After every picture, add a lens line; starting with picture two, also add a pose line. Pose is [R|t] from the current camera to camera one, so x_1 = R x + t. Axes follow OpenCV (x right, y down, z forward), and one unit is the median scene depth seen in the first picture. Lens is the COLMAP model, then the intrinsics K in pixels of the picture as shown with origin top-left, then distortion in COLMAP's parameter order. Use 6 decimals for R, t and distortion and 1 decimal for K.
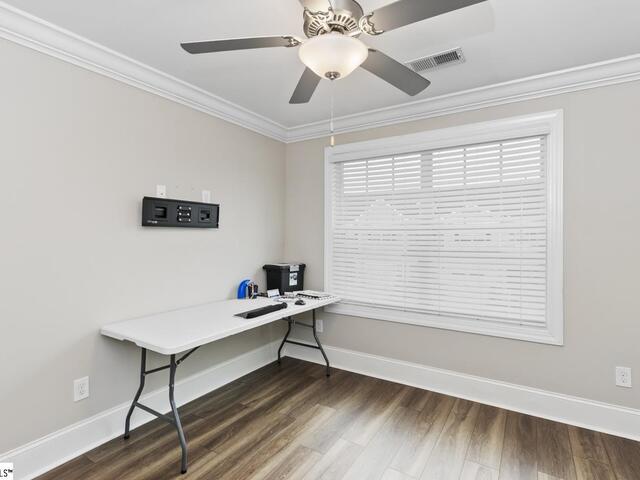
lens RADIAL K [[332.8, 0, 320.0], [0, 332.8, 240.0], [0, 0, 1]] dist [-0.000087, 0.000254]
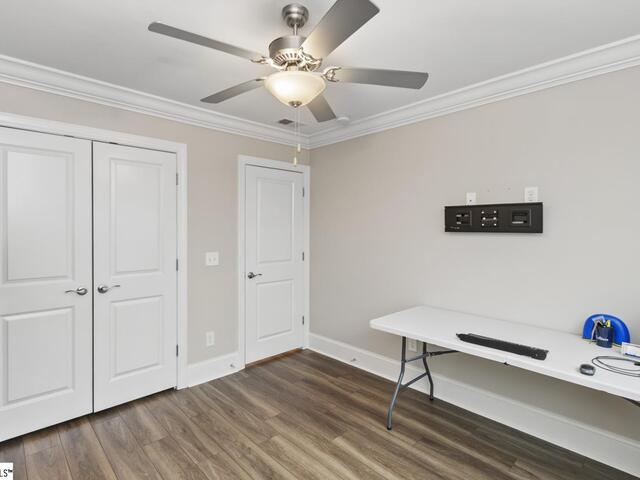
lens RADIAL K [[332.8, 0, 320.0], [0, 332.8, 240.0], [0, 0, 1]] dist [-0.000087, 0.000254]
pose [[-0.232887, 0.027581, -0.972113, 0.639103], [-0.019282, 0.999270, 0.032970, -0.039268], [0.972313, 0.026422, -0.232186, 0.764142]]
